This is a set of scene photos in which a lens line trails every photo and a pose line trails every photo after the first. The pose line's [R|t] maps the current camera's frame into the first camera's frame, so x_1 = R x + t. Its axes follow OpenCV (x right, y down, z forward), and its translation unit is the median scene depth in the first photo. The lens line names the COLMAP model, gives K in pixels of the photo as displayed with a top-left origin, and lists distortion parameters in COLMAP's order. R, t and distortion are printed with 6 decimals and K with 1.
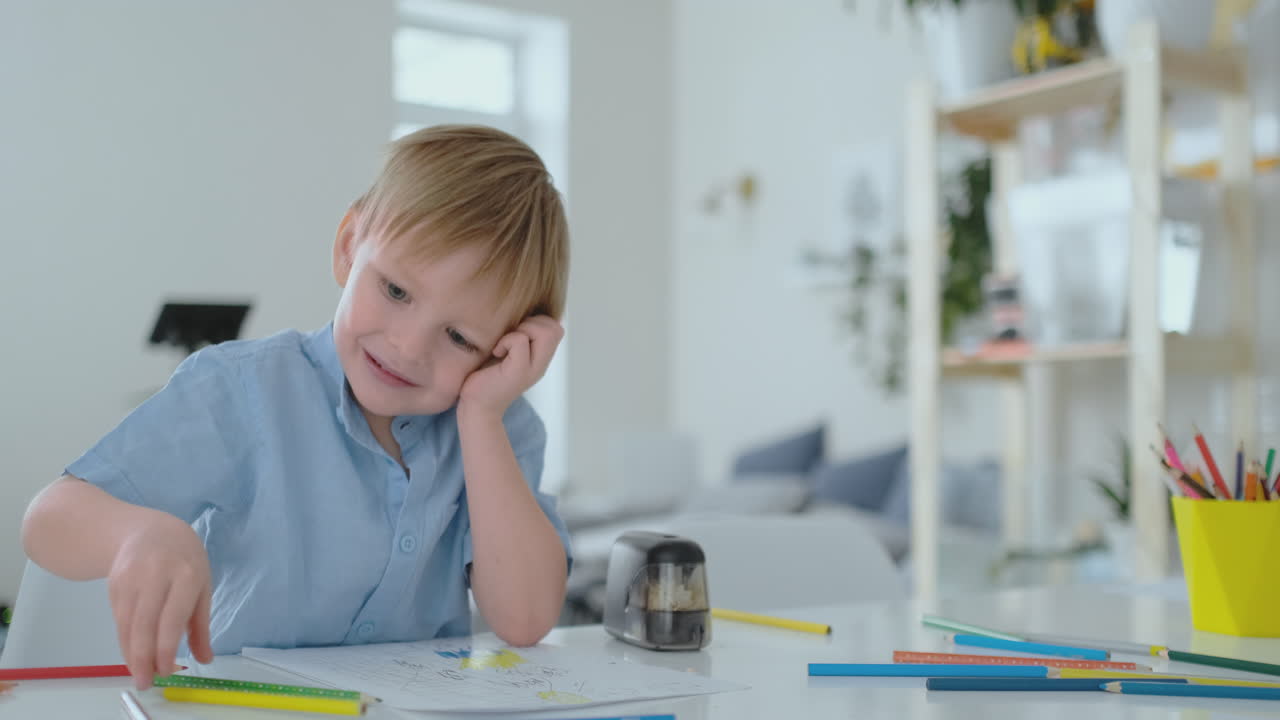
lens RADIAL K [[1594.9, 0, 640.0], [0, 1594.9, 360.0], [0, 0, 1]] dist [-0.006226, 0.031025]
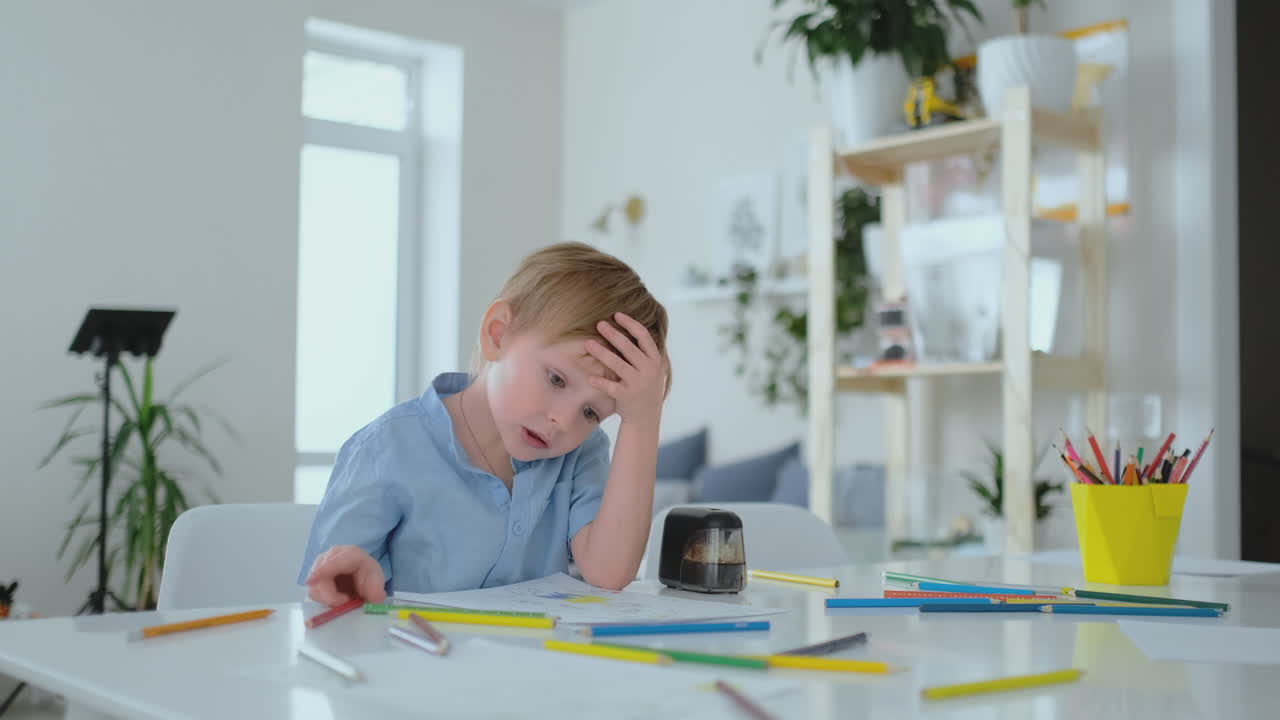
lens RADIAL K [[1590.6, 0, 640.0], [0, 1590.6, 360.0], [0, 0, 1]] dist [-0.011576, -0.036063]
pose [[0.995256, 0.010134, 0.096763, -0.065823], [-0.009623, 0.999937, -0.005752, -0.002456], [-0.096816, 0.004793, 0.995291, -0.123267]]
